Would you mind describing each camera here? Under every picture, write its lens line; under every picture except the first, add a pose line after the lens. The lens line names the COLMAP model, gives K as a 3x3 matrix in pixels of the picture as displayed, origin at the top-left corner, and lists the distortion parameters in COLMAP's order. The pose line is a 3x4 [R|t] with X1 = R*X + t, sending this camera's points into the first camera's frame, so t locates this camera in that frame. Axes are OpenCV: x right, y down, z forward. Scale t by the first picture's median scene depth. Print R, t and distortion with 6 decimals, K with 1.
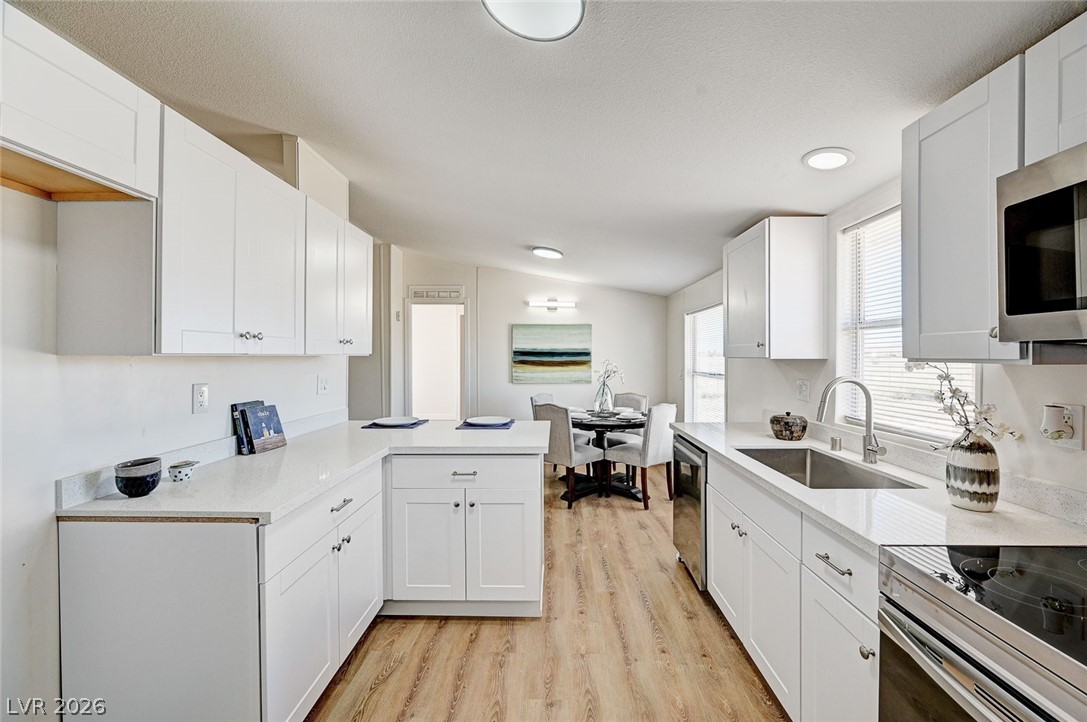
lens RADIAL K [[423.1, 0, 545.8], [0, 423.1, 360.1], [0, 0, 1]] dist [0.000415, -0.000014]
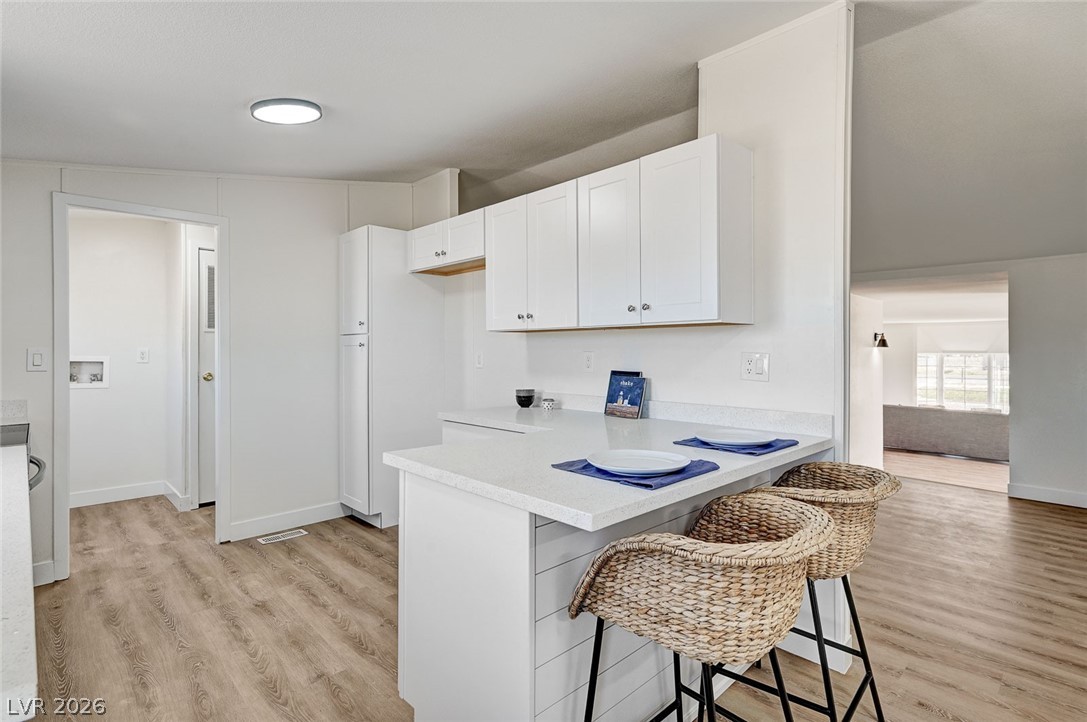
lens RADIAL K [[525.4, 0, 548.3], [0, 525.4, 351.9], [0, 0, 1]] dist [0.007355, 0.000995]
pose [[-0.684049, -0.000044, -0.729436, 0.270612], [-0.006287, 0.999963, 0.005836, 0.026197], [0.729409, 0.008578, -0.684024, 1.107289]]
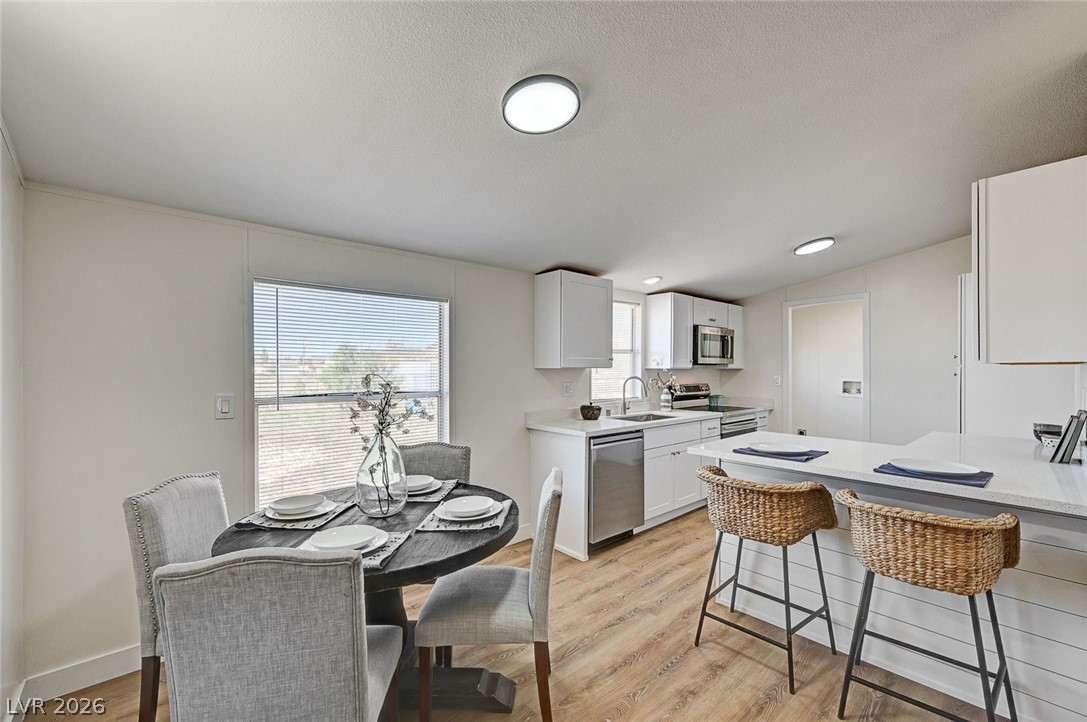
lens RADIAL K [[468.1, 0, 548.7], [0, 468.1, 368.7], [0, 0, 1]] dist [0.001813, -0.000020]
pose [[-0.689383, 0.000174, 0.724397, -0.395918], [0.006539, 0.999961, 0.005983, -0.005917], [-0.724368, 0.008862, -0.689357, 1.601100]]
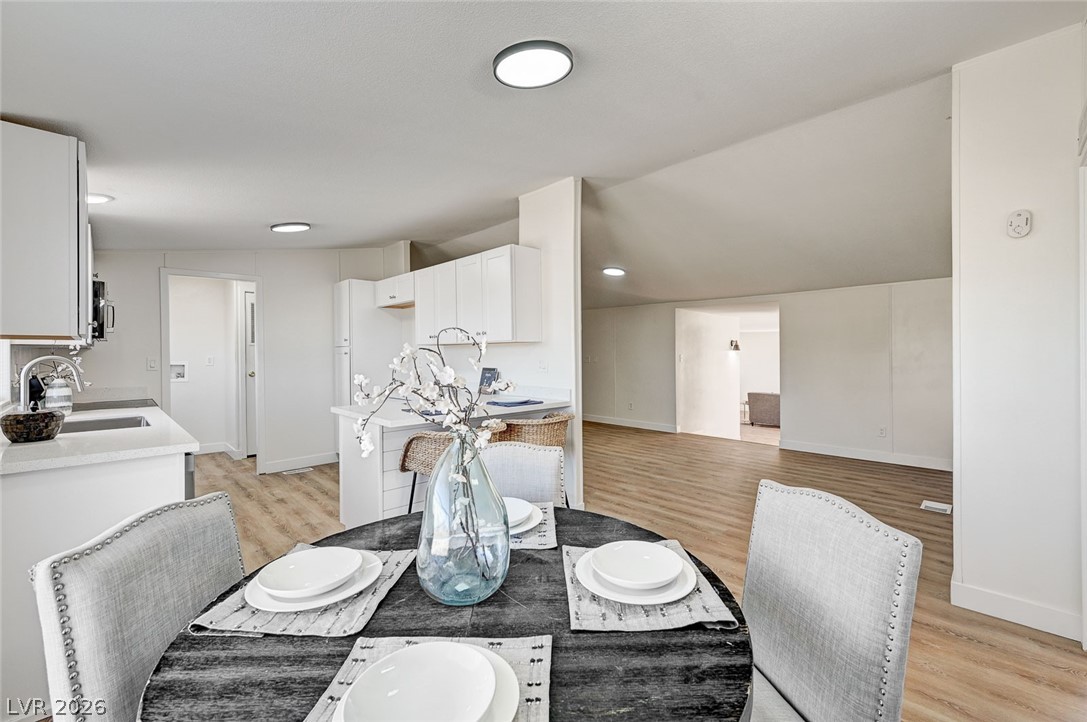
lens RADIAL K [[447.4, 0, 552.8], [0, 447.4, 357.1], [0, 0, 1]] dist [-0.003432, 0.000084]
pose [[-0.676678, 0.009275, -0.736221, 0.371428], [0.001196, 0.999933, 0.011497, 0.017184], [0.736278, 0.006899, -0.676644, 1.593324]]
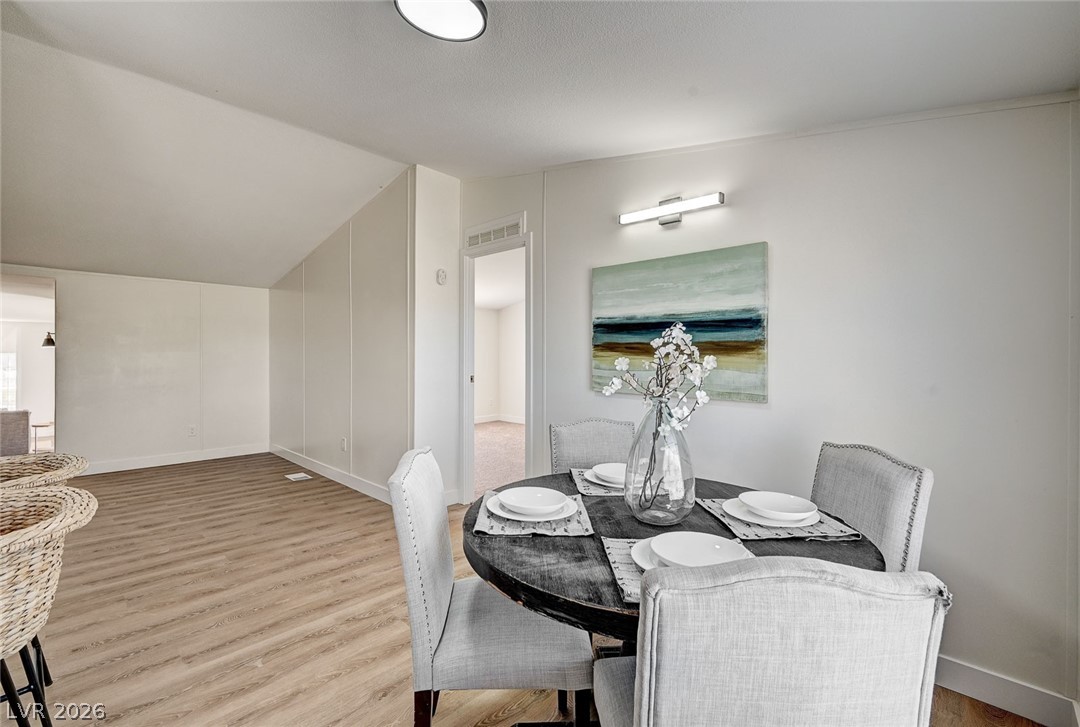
lens RADIAL K [[461.3, 0, 533.5], [0, 461.3, 359.3], [0, 0, 1]] dist [-0.005223, -0.000236]
pose [[0.744823, 0.008982, -0.667202, 0.386062], [-0.013086, 0.999914, -0.001147, 0.035383], [0.667134, 0.009585, 0.744876, 0.966073]]
